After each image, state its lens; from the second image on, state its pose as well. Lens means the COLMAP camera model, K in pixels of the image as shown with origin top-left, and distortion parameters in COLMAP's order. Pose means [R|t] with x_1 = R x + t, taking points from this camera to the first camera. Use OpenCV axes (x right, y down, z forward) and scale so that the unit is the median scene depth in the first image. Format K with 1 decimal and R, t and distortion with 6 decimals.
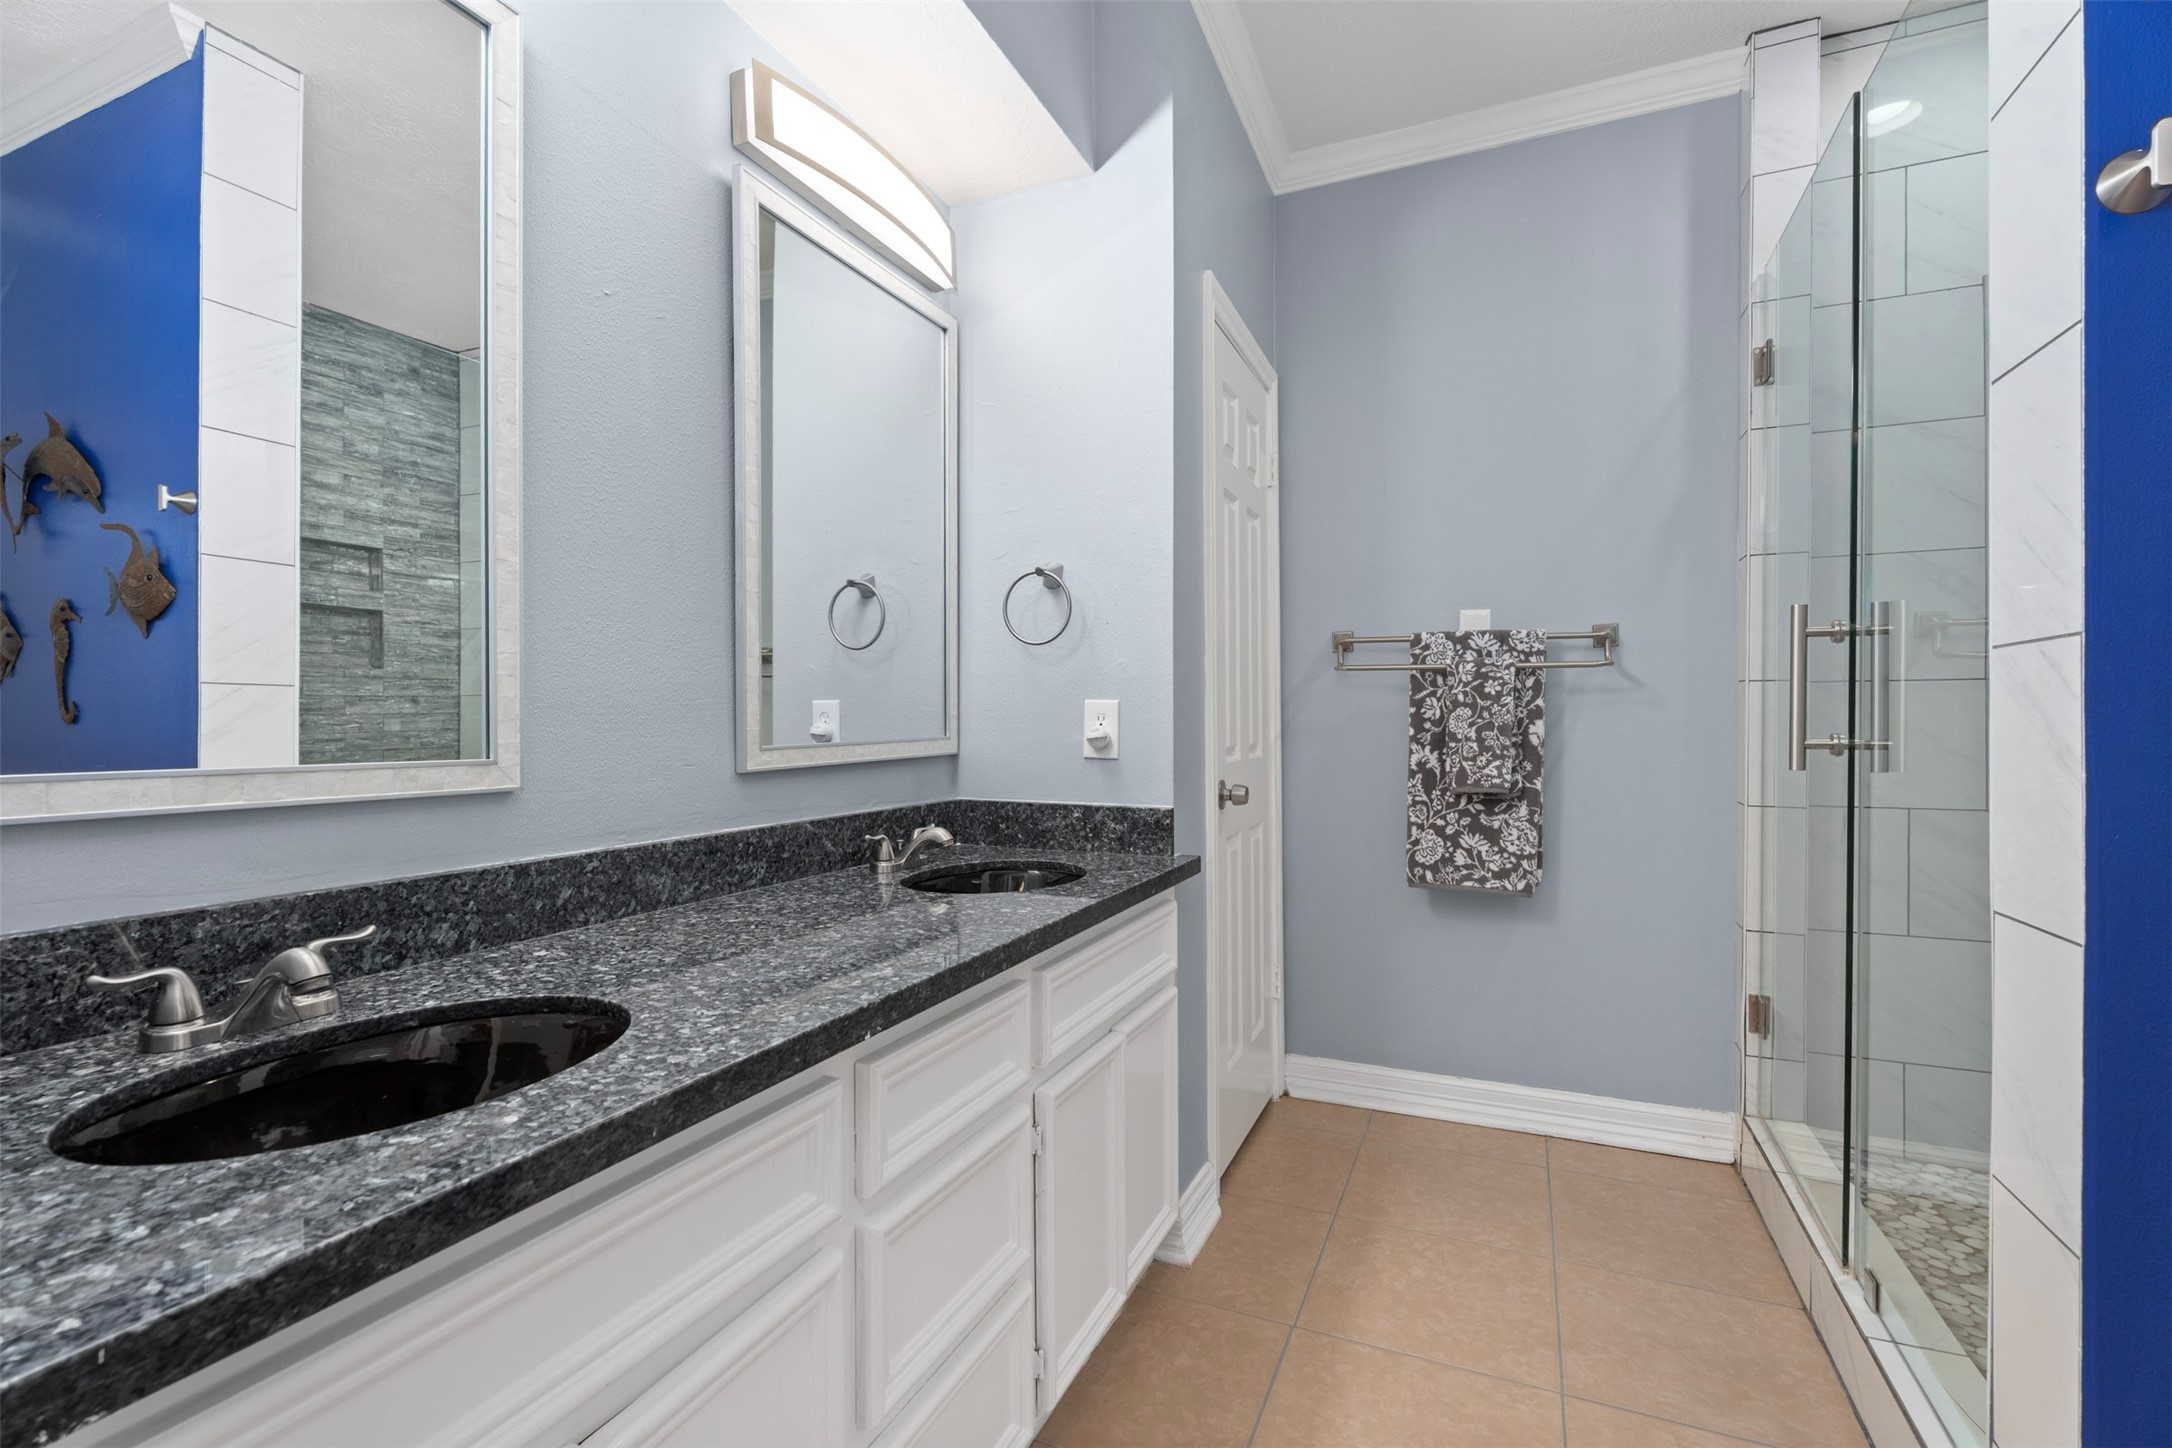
lens RADIAL K [[968.2, 0, 1085.3], [0, 968.2, 722.5], [0, 0, 1]] dist [-0.002403, 0.000197]
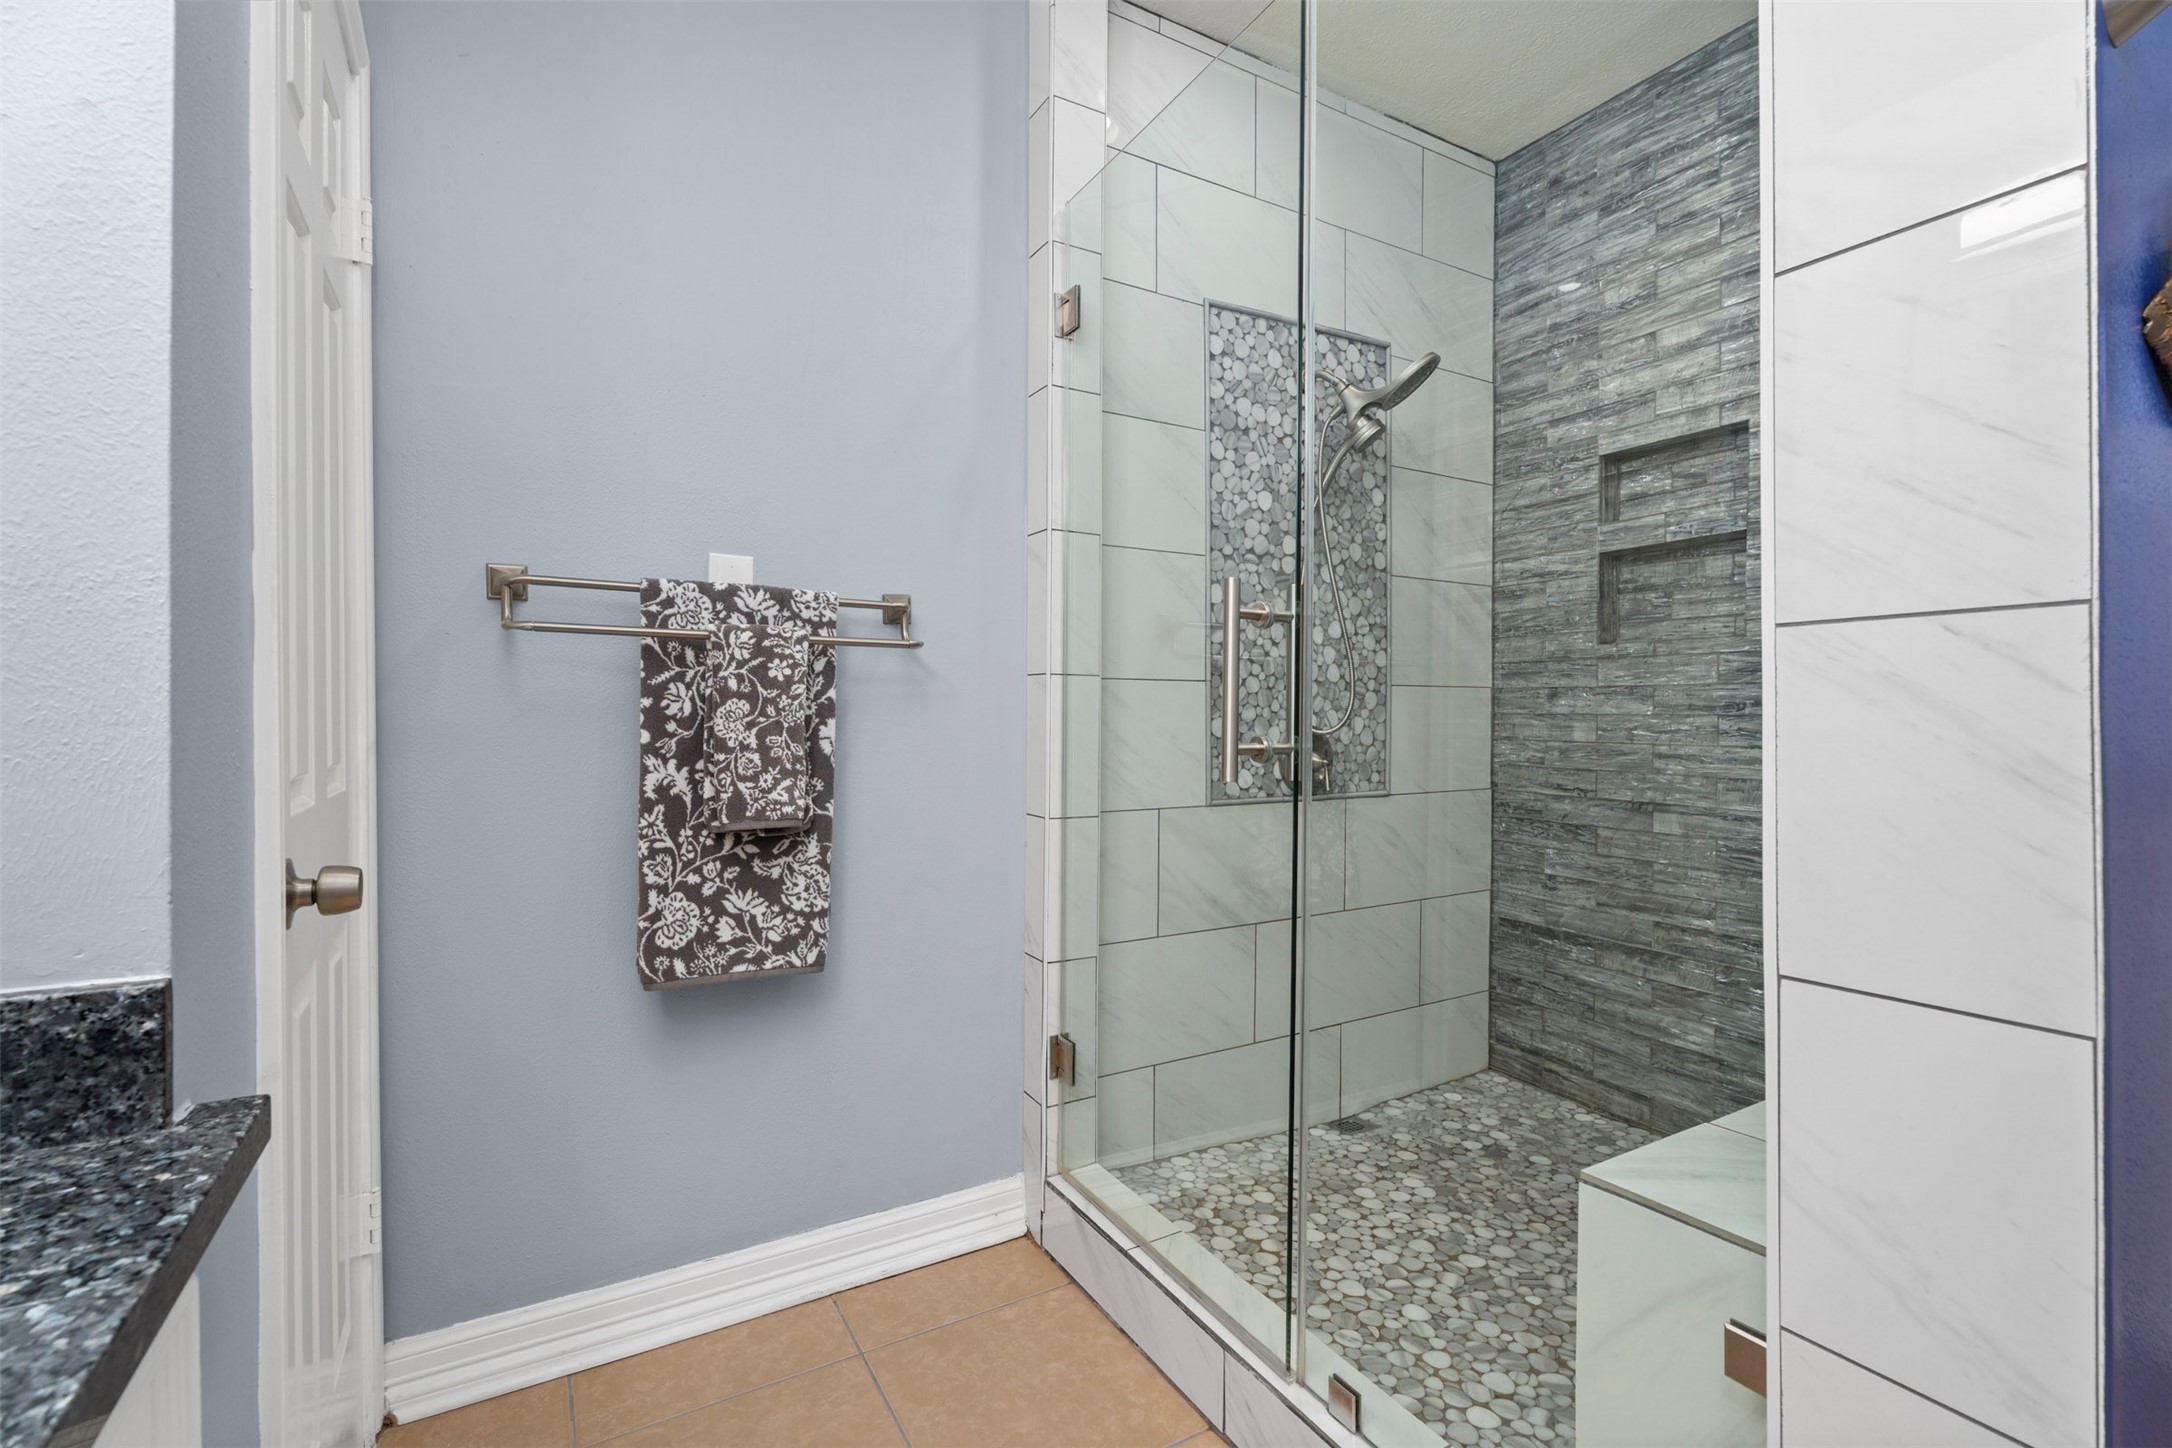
lens RADIAL K [[968.2, 0, 1092.7], [0, 968.2, 721.0], [0, 0, 1]] dist [-0.002403, 0.000197]
pose [[0.588815, 0.001105, 0.808267, 0.006959], [-0.001220, 0.999999, -0.000479, -0.000876], [-0.808267, -0.000704, 0.588816, 0.421593]]
